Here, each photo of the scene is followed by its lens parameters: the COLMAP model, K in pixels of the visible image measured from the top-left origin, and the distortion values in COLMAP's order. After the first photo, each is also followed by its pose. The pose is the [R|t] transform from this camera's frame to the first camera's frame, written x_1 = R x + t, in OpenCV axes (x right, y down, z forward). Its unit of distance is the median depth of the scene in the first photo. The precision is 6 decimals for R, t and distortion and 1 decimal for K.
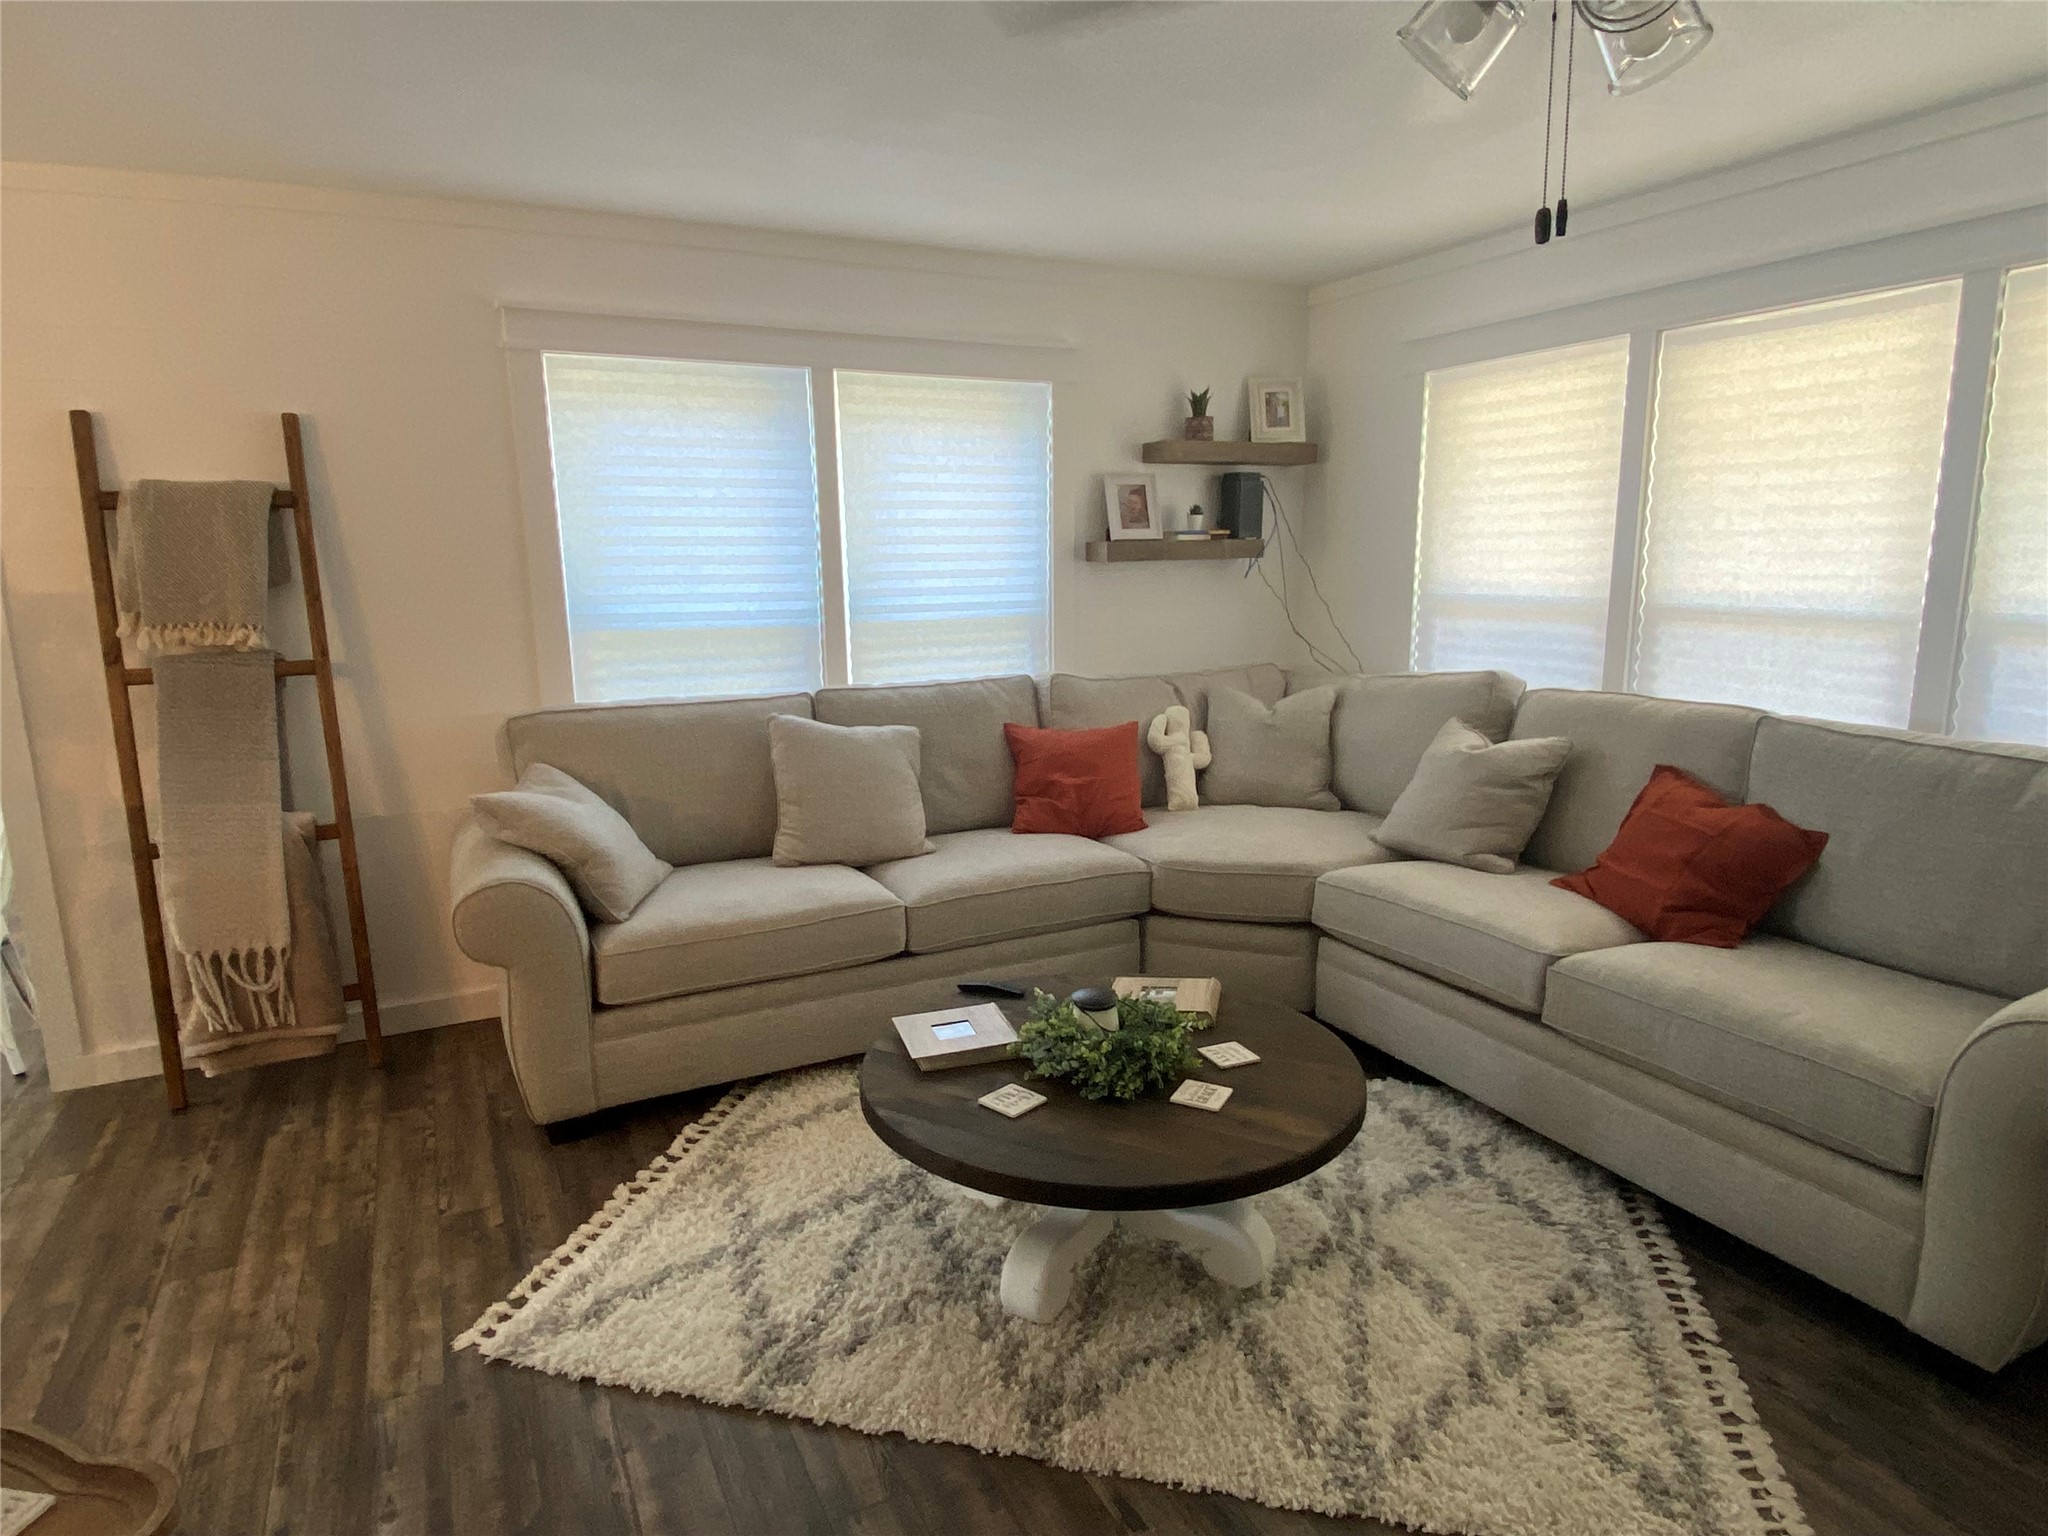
lens RADIAL K [[1215.8, 0, 1013.8], [0, 1215.8, 777.1], [0, 0, 1]] dist [-0.011612, -0.008955]
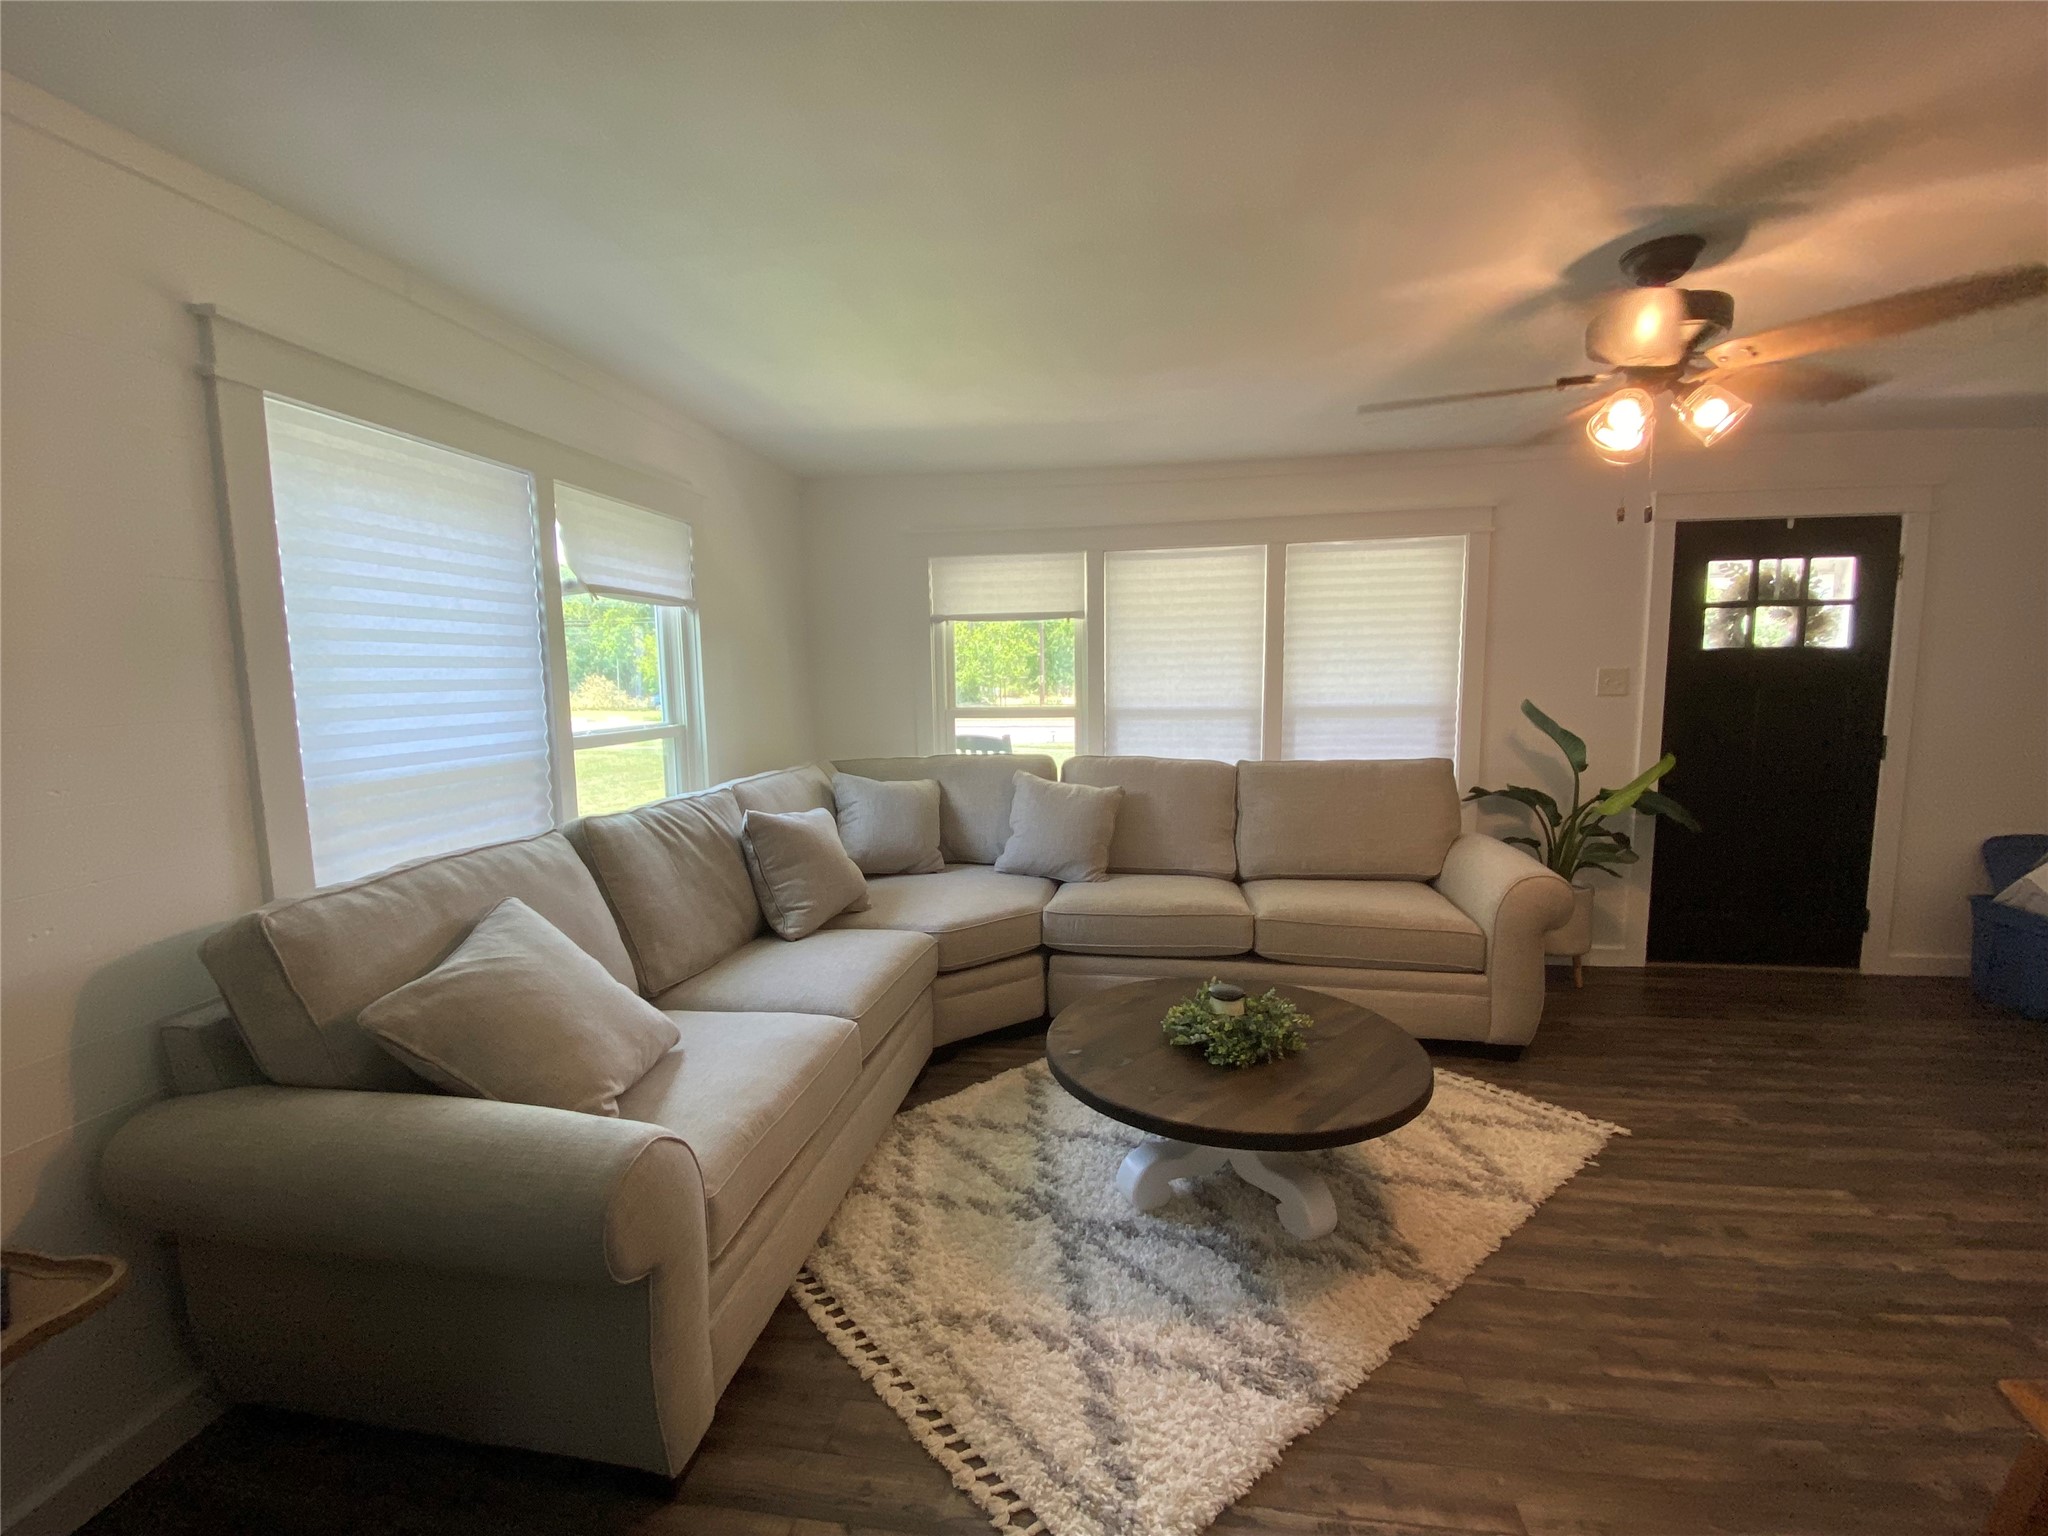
lens RADIAL K [[895.8, 0, 1040.0], [0, 895.8, 760.5], [0, 0, 1]] dist [0.002879, 0.000118]
pose [[0.560016, -0.071131, 0.825422, -0.637641], [0.158939, 0.987026, -0.022777, -0.063300], [-0.813093, 0.143947, 0.564056, 0.420824]]
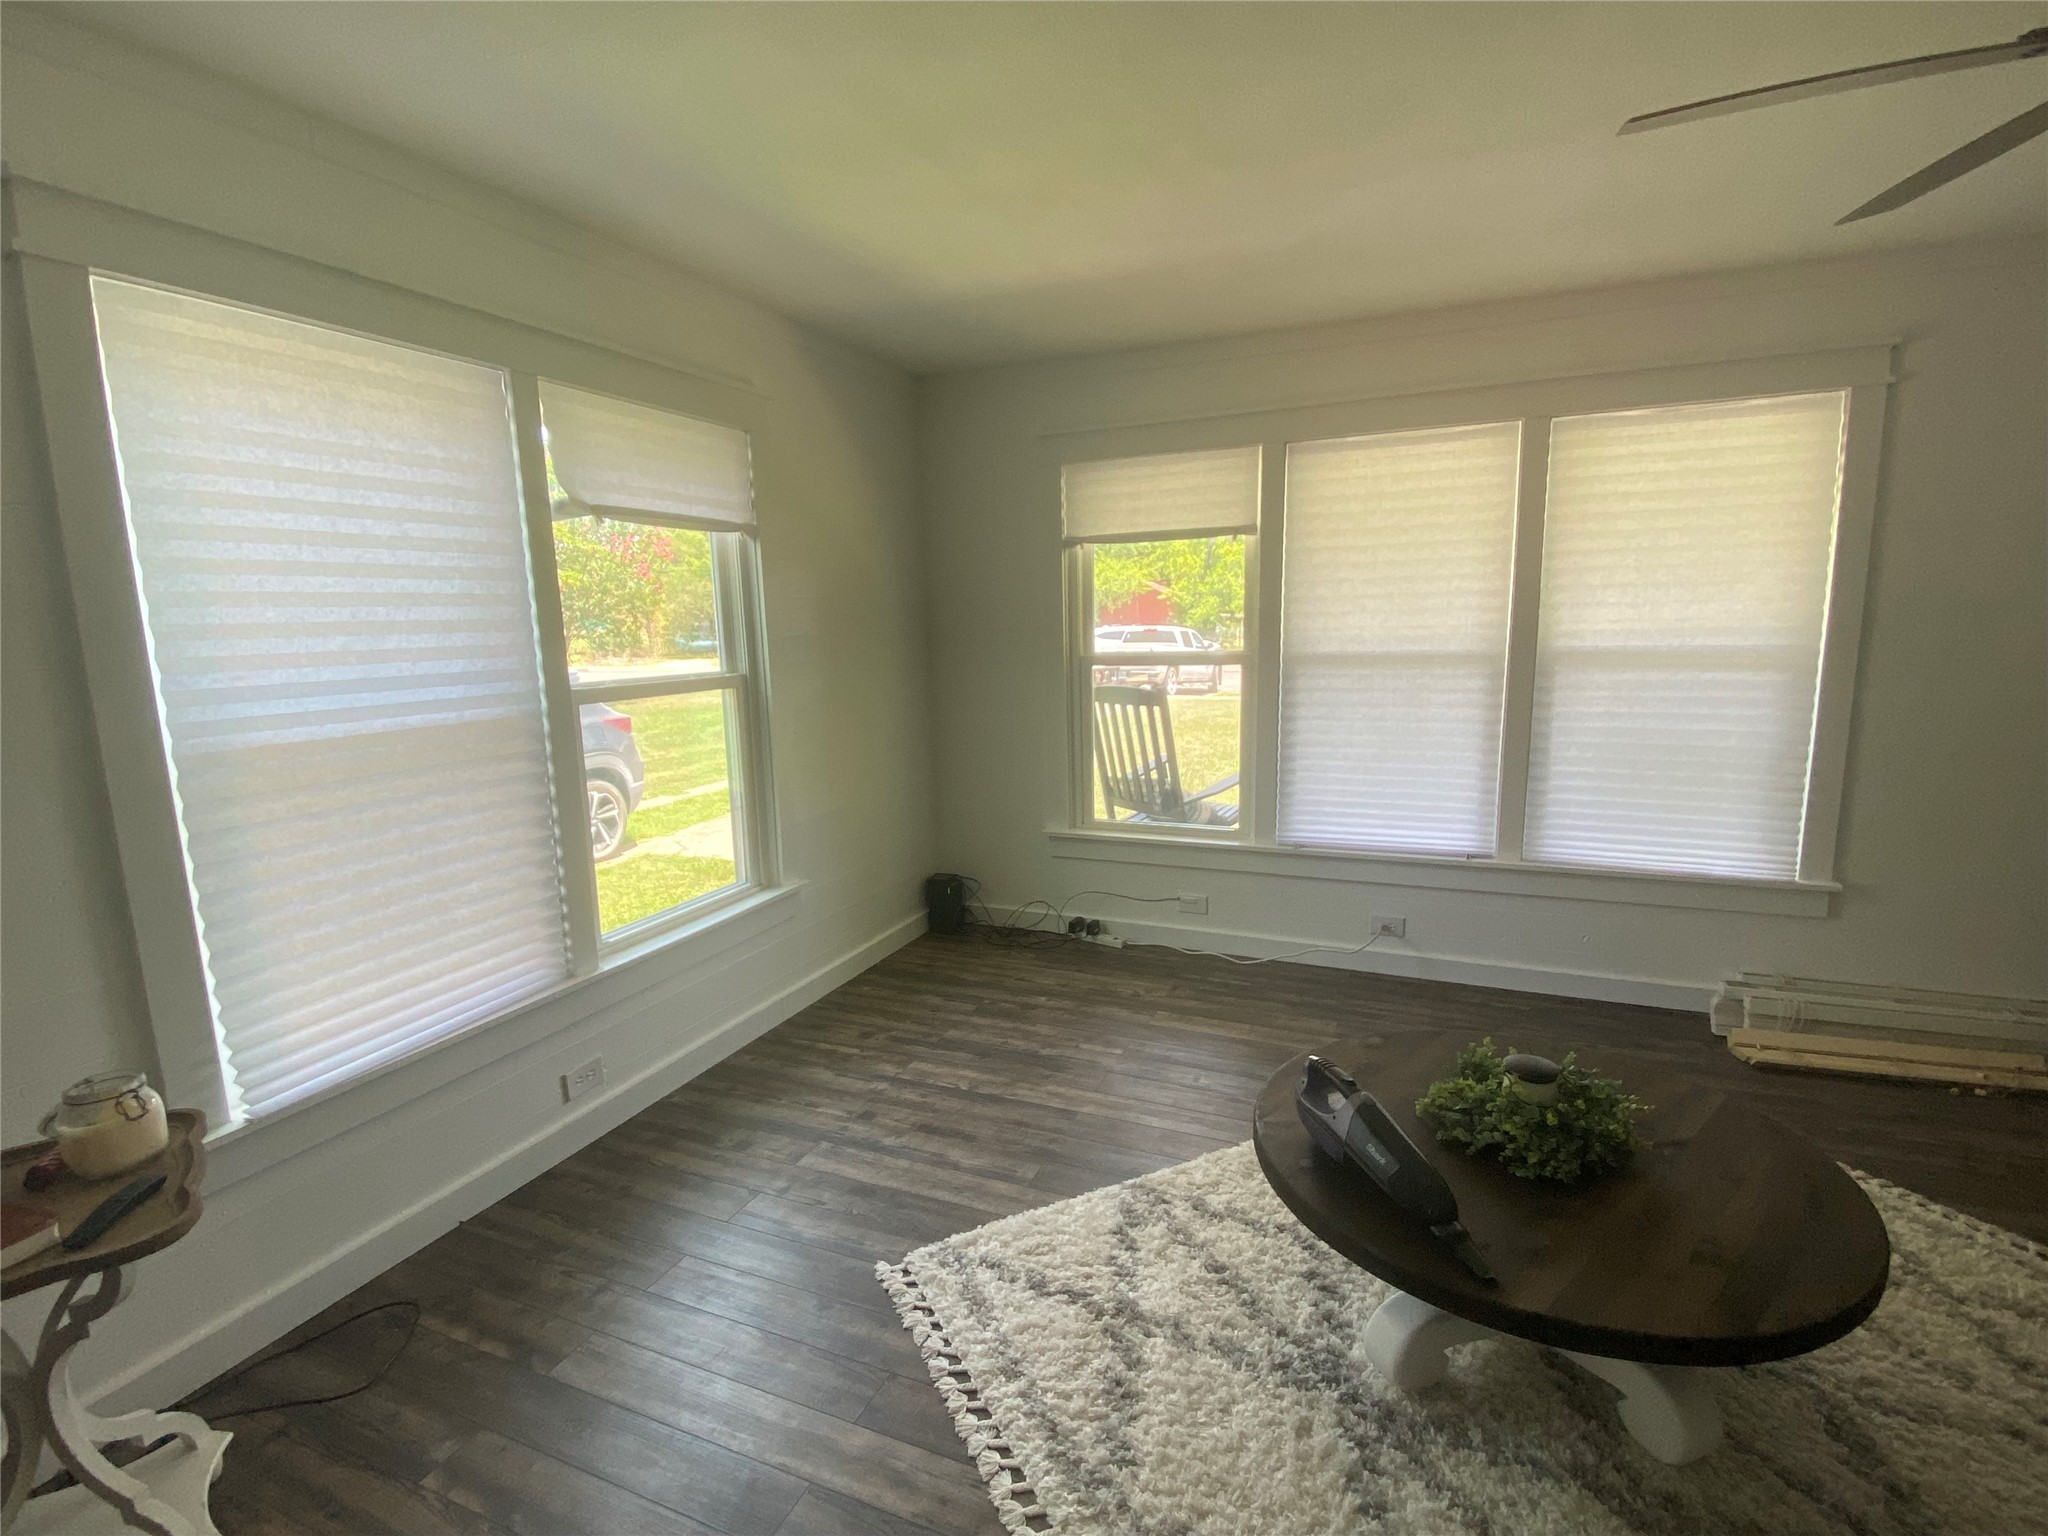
lens RADIAL K [[956.2, 0, 1026.4], [0, 956.2, 780.1], [0, 0, 1]] dist [-0.027279, -0.001069]
pose [[0.757877, -0.108823, 0.643257, -0.398505], [0.136451, 0.990623, 0.006825, -0.059173], [-0.637968, 0.082600, 0.765620, 0.454278]]
